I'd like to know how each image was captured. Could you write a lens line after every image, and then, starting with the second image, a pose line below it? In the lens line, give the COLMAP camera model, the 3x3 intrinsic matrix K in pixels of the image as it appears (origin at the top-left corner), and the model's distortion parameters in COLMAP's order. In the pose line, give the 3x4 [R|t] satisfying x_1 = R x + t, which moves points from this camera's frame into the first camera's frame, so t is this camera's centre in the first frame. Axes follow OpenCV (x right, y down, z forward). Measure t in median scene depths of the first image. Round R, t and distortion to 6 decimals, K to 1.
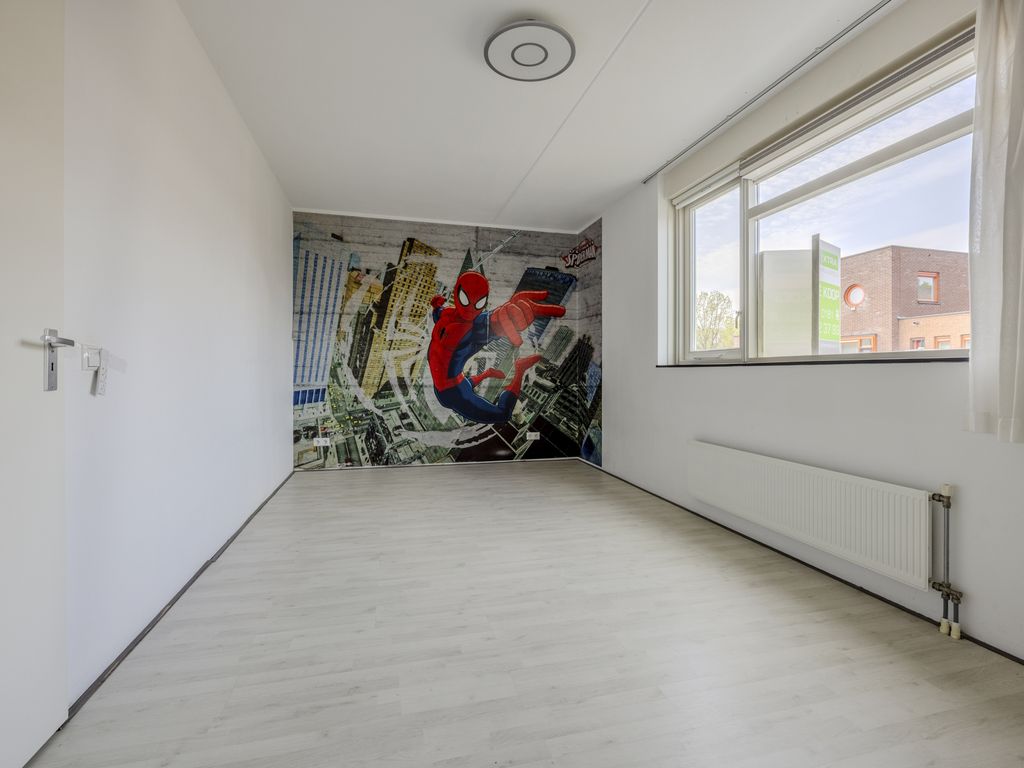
lens RADIAL K [[489.1, 0, 513.6], [0, 489.1, 378.6], [0, 0, 1]] dist [-0.013810, 0.000084]
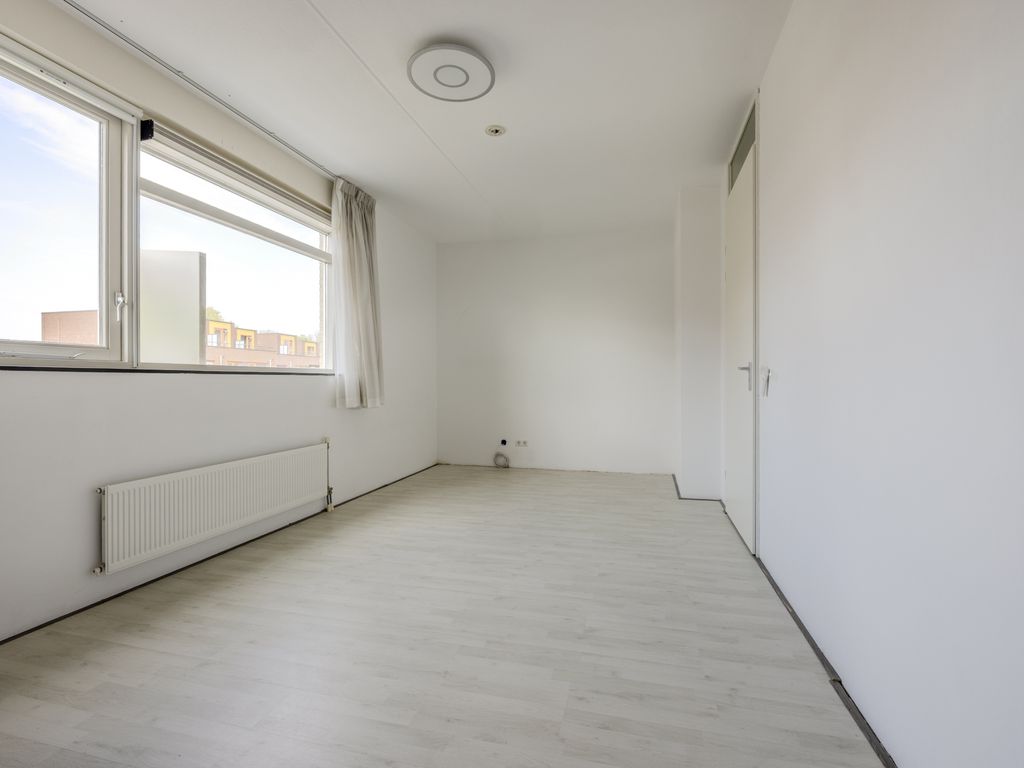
lens RADIAL K [[489.1, 0, 513.6], [0, 489.1, 378.6], [0, 0, 1]] dist [-0.013810, 0.000084]
pose [[-0.869944, -0.001204, 0.493148, -0.521988], [0.001732, 0.999983, 0.005497, -0.022357], [-0.493147, 0.005636, -0.869928, 1.616272]]
